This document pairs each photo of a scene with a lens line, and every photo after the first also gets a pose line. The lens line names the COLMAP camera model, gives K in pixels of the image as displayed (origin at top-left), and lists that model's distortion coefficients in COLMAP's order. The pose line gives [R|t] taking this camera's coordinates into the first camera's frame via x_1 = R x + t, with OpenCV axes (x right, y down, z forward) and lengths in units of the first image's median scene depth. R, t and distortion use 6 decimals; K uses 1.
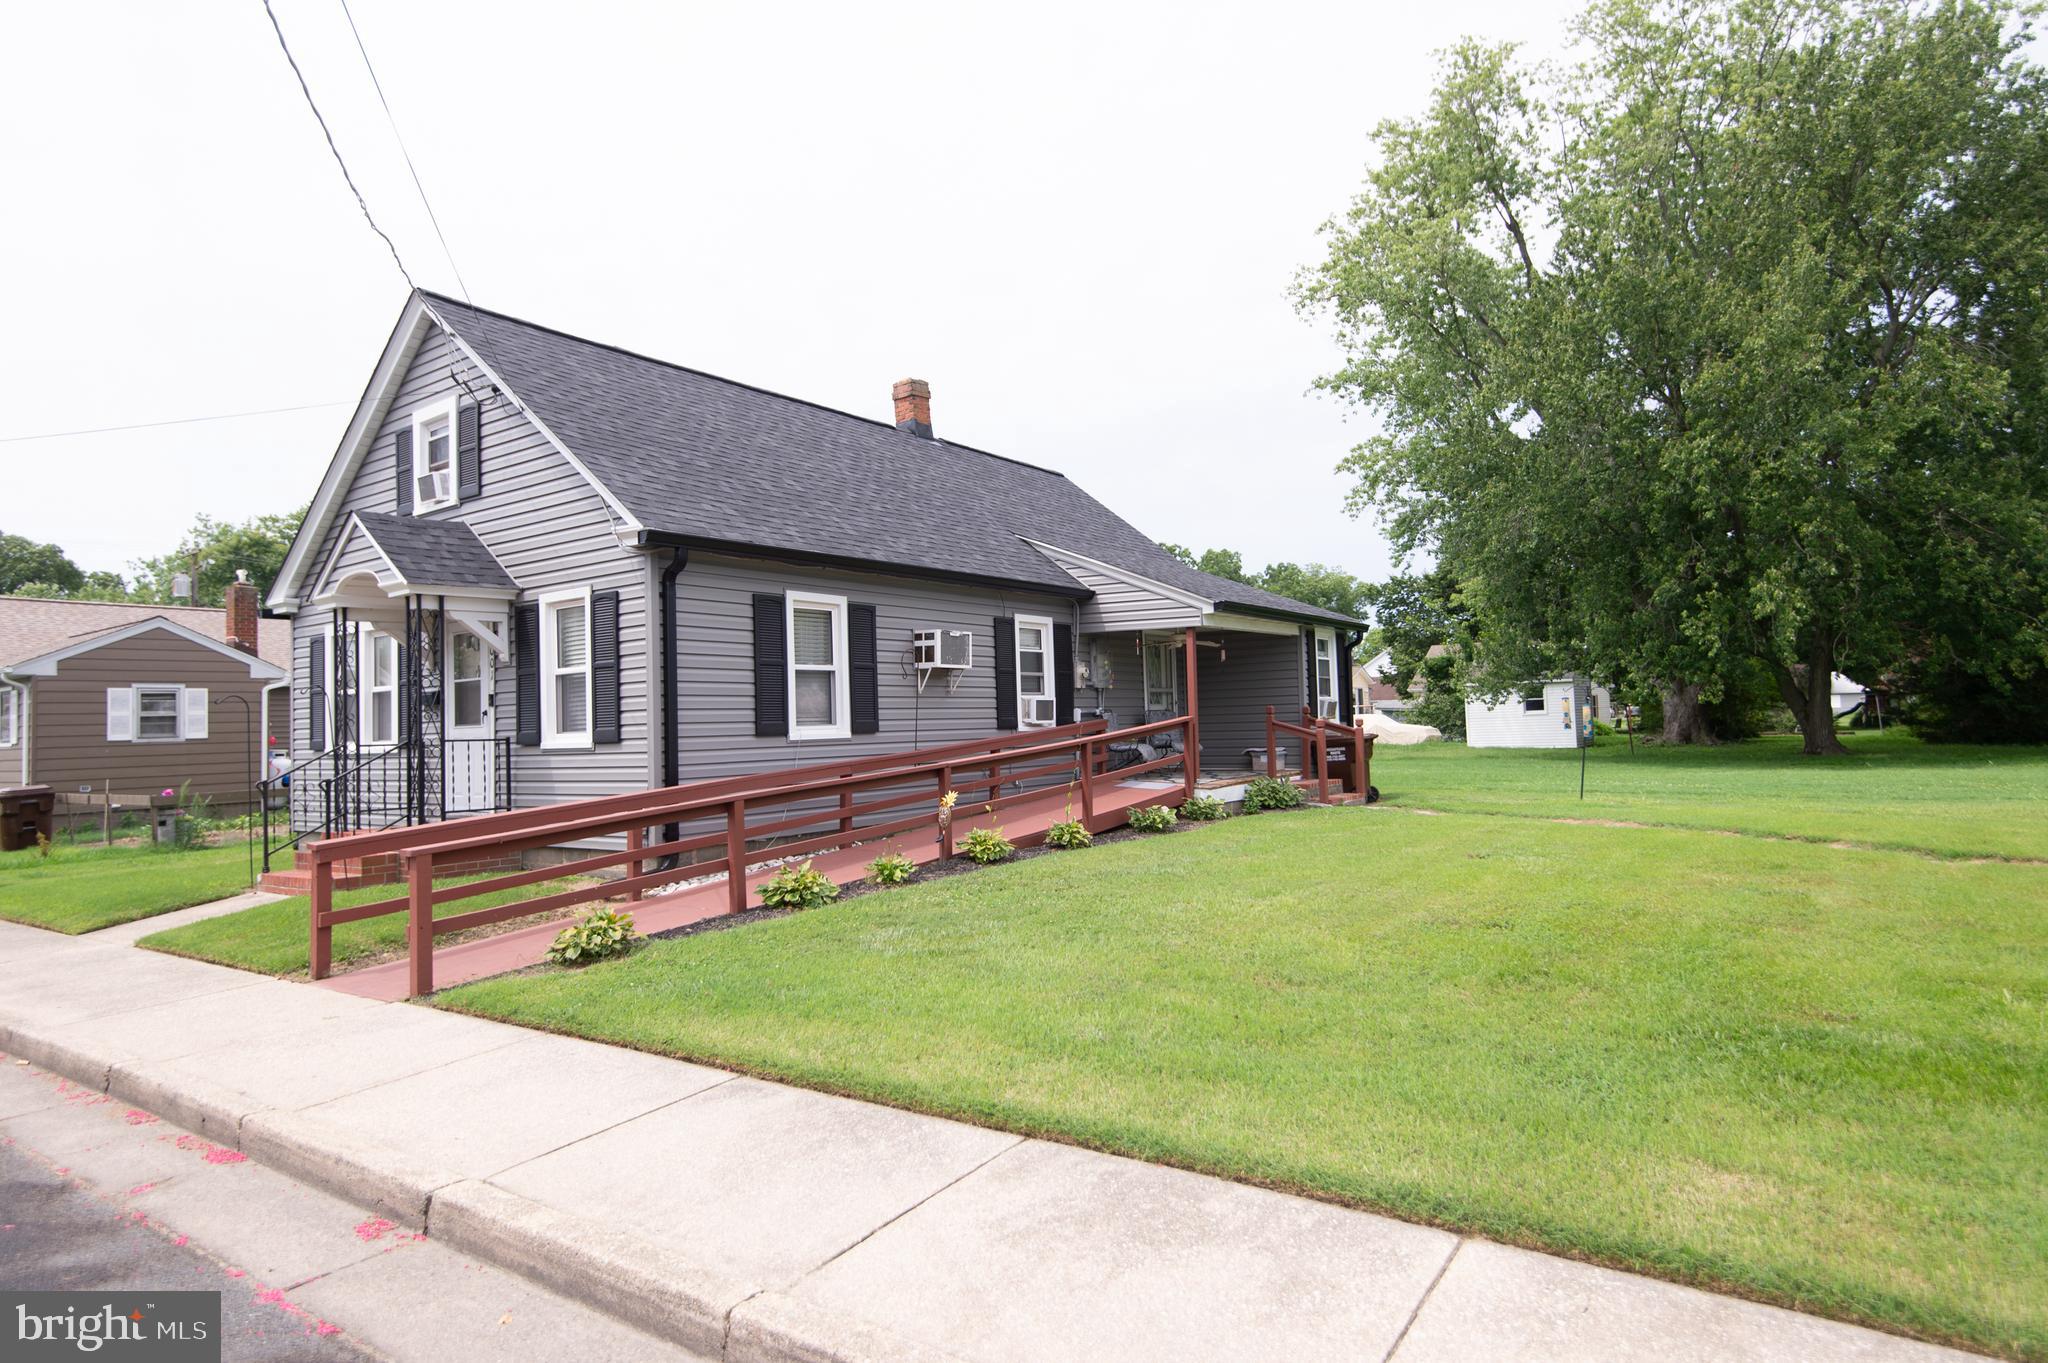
lens RADIAL K [[1141.4, 0, 1036.2], [0, 1141.4, 676.7], [0, 0, 1]] dist [0.049454, -0.037774]
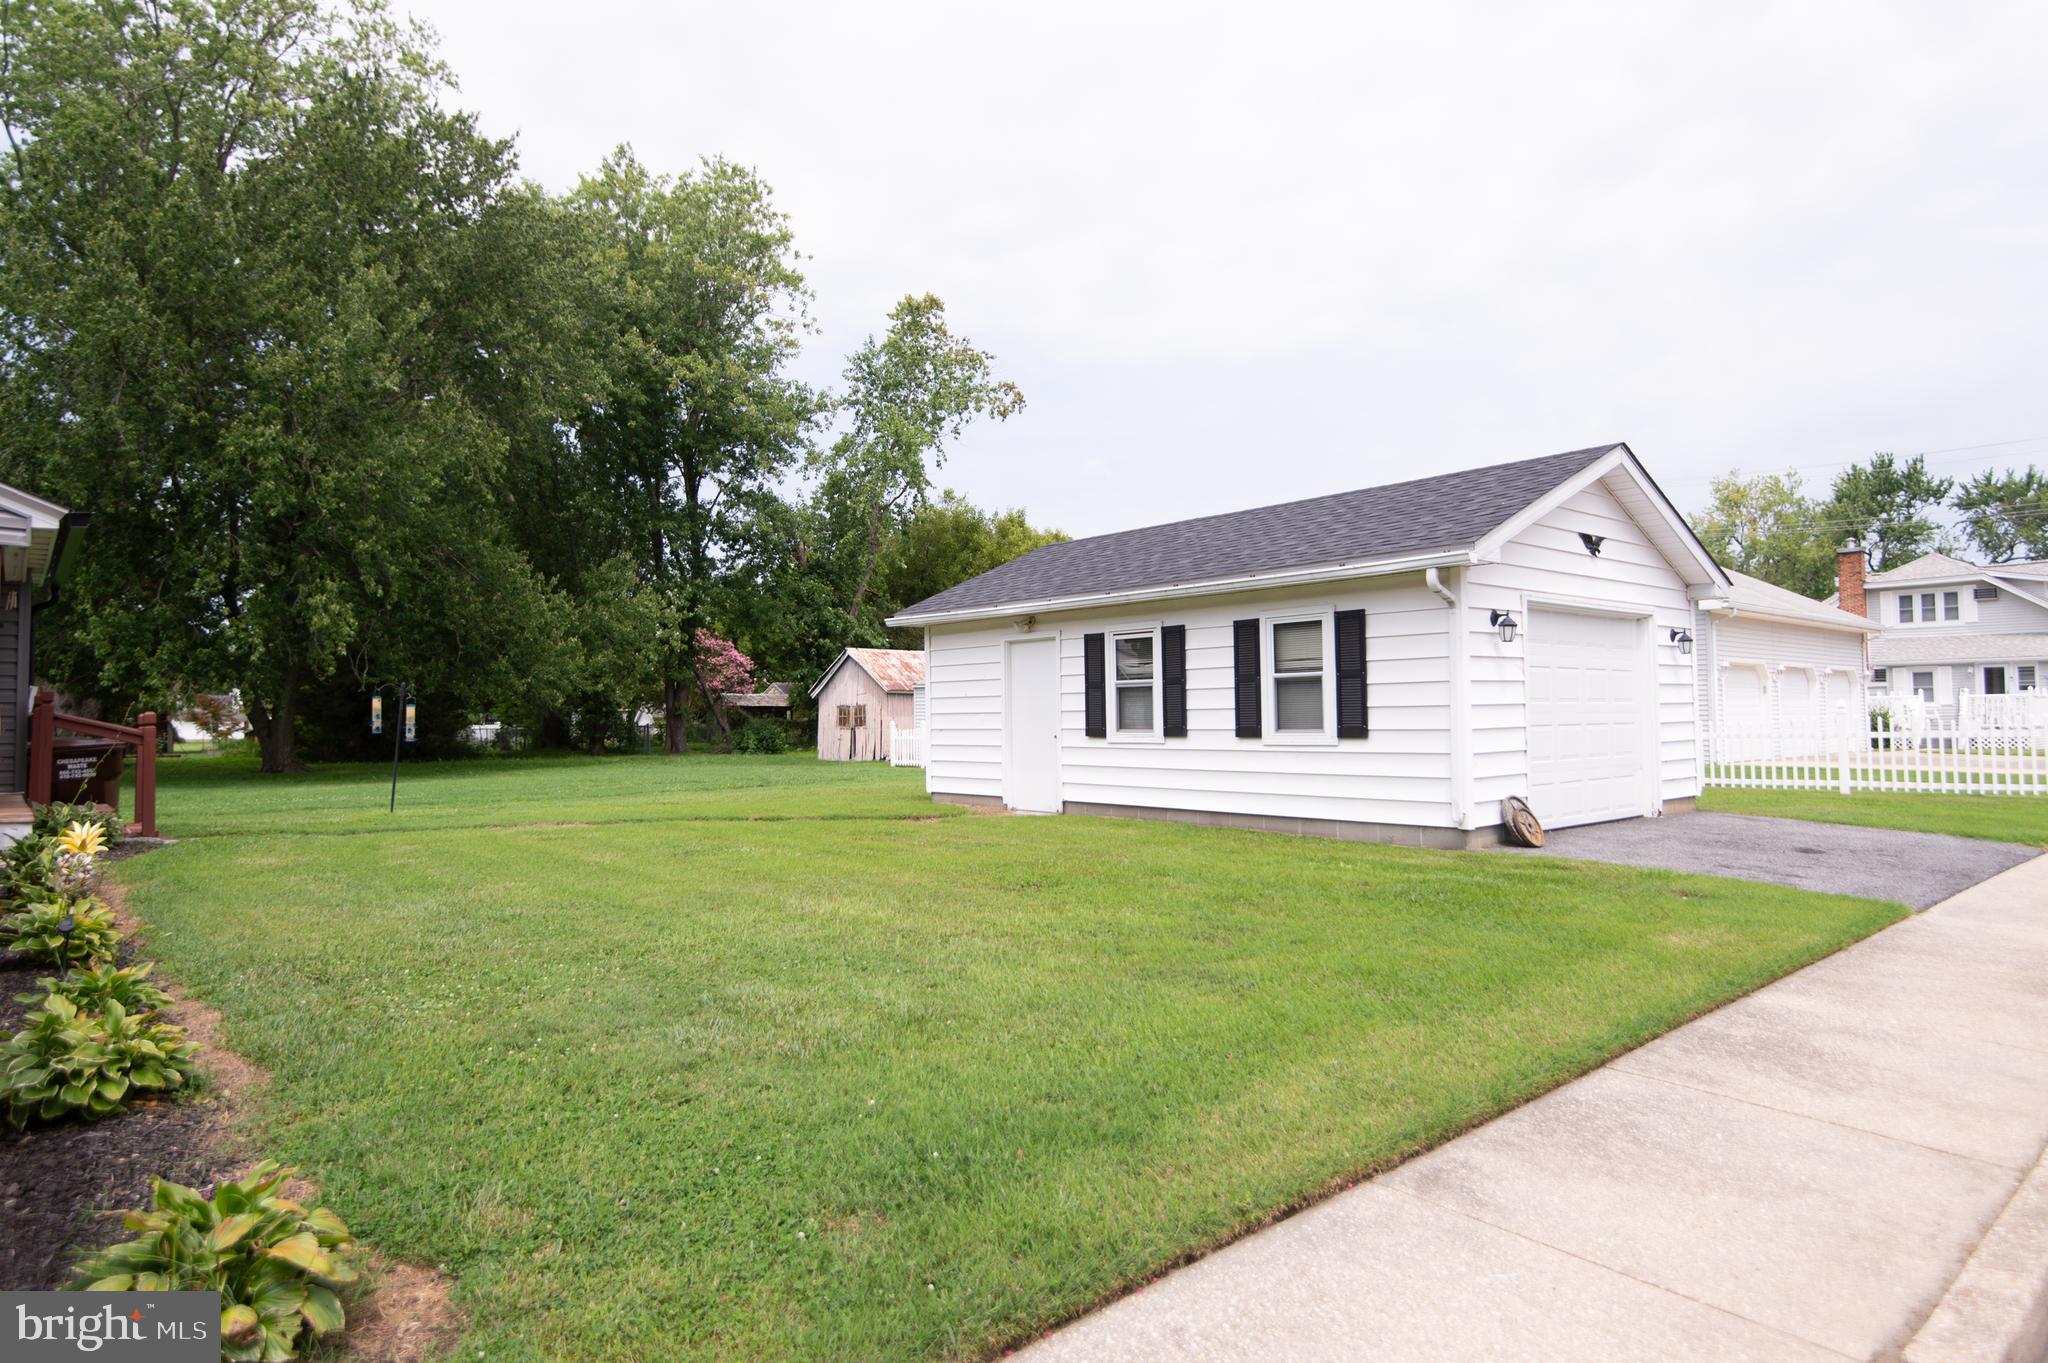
lens RADIAL K [[1173.8, 0, 1024.0], [0, 1173.8, 681.5], [0, 0, 1]] dist [0.004693, 0.000333]
pose [[0.223711, 0.057811, 0.972940, -0.333762], [-0.036839, 0.998028, -0.050831, 0.038364], [-0.973959, -0.024471, 0.225399, 0.367170]]
